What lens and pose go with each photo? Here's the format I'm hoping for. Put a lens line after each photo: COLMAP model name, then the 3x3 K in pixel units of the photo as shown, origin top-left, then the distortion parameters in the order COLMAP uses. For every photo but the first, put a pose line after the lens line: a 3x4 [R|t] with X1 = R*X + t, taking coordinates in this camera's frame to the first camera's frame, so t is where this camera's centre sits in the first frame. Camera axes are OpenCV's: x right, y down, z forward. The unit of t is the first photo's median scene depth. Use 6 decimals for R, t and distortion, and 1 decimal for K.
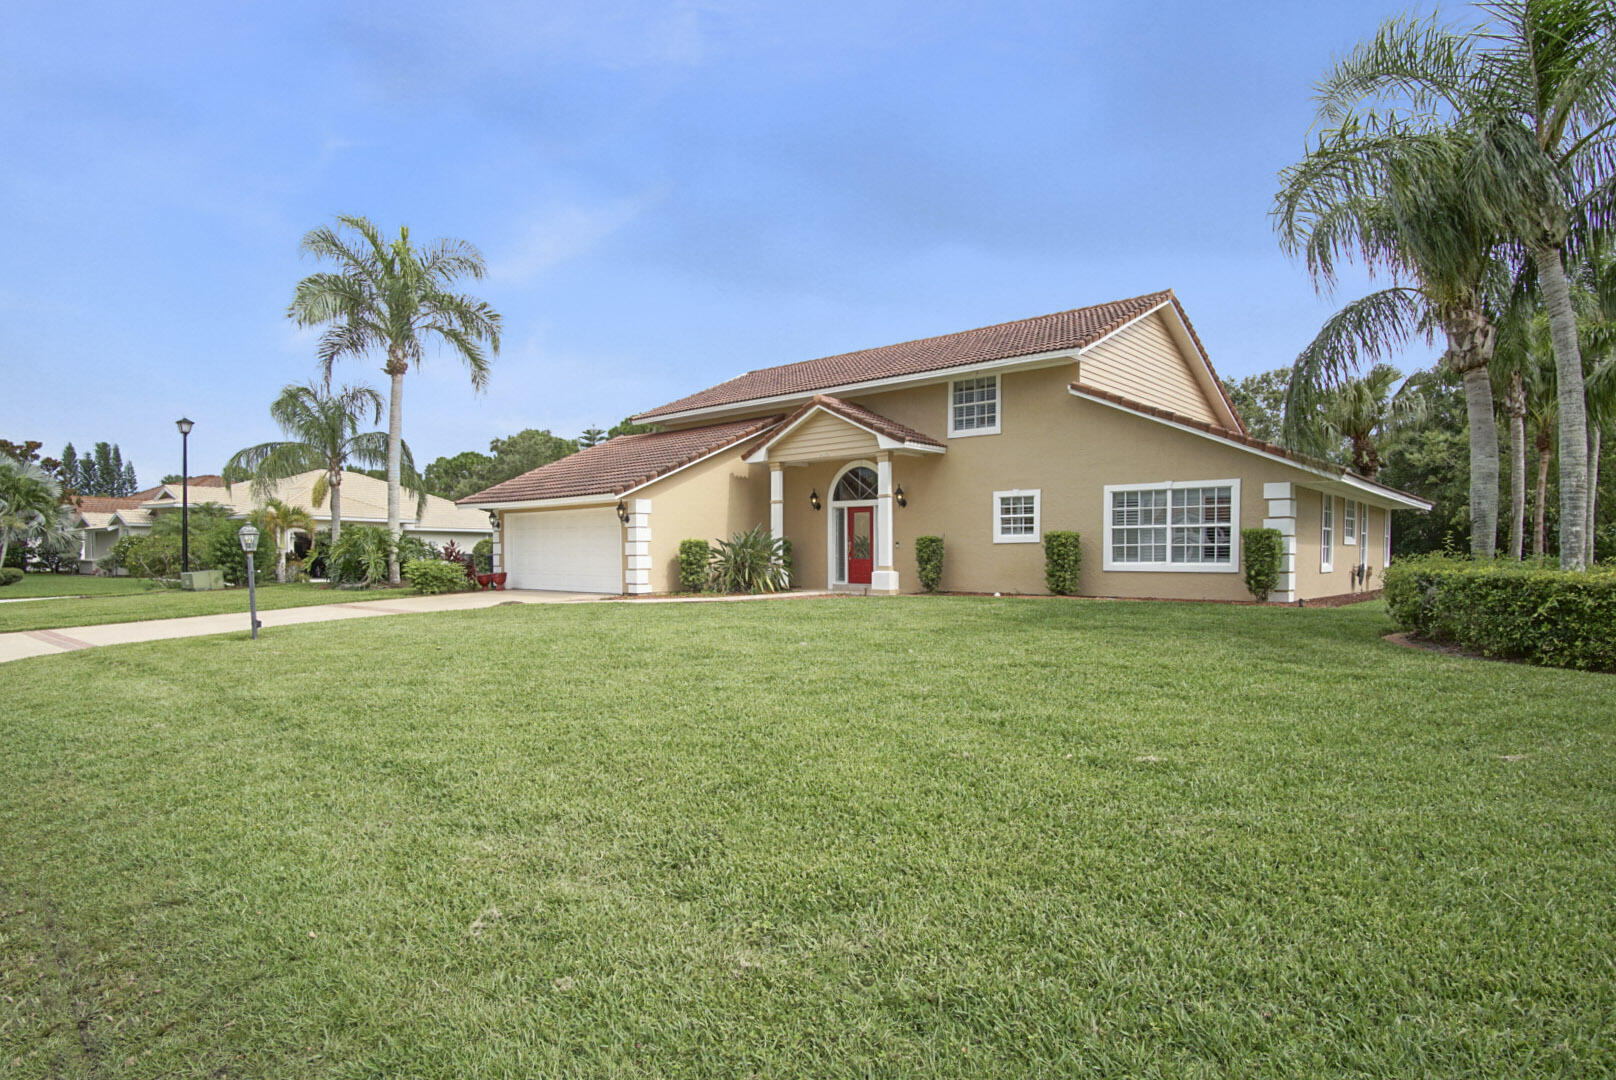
lens RADIAL K [[866.4, 0, 794.0], [0, 866.4, 551.4], [0, 0, 1]] dist [-0.027087, 0.001468]
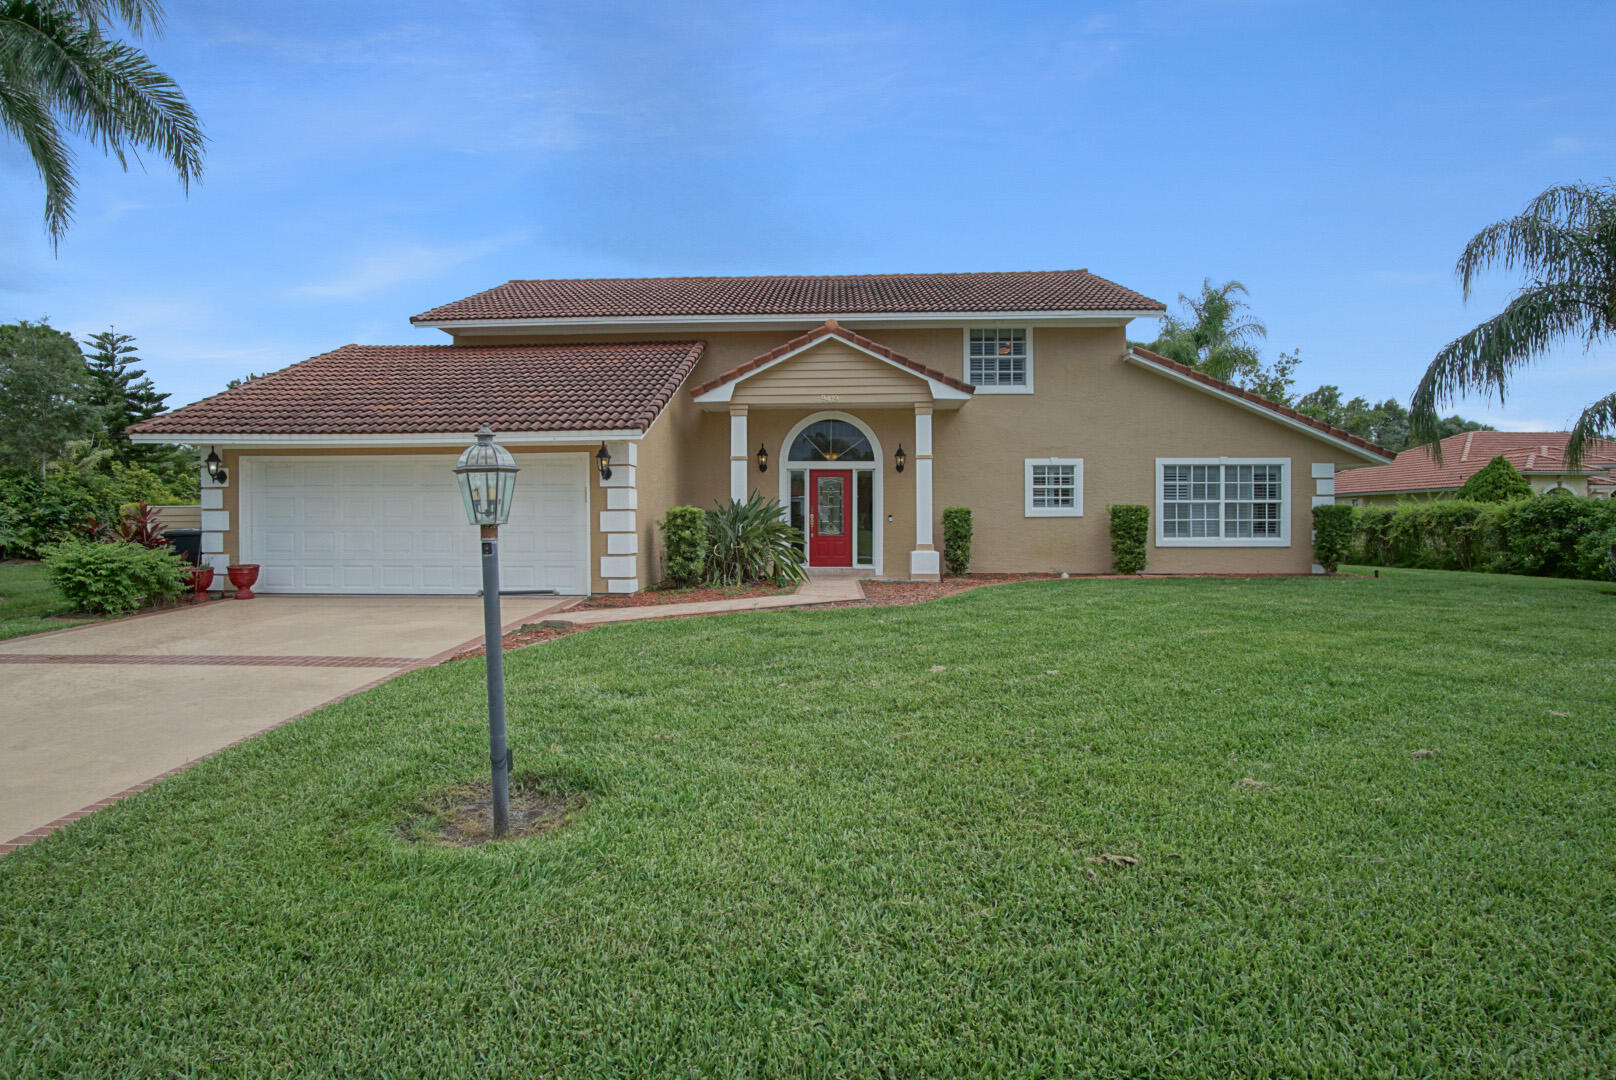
lens RADIAL K [[866.4, 0, 809.7], [0, 866.4, 528.7], [0, 0, 1]] dist [-0.027087, 0.001468]
pose [[0.780726, -0.000183, 0.624873, -0.496840], [-0.000189, 1.000000, 0.000529, 0.001857], [-0.624873, -0.000531, 0.780726, 0.452027]]
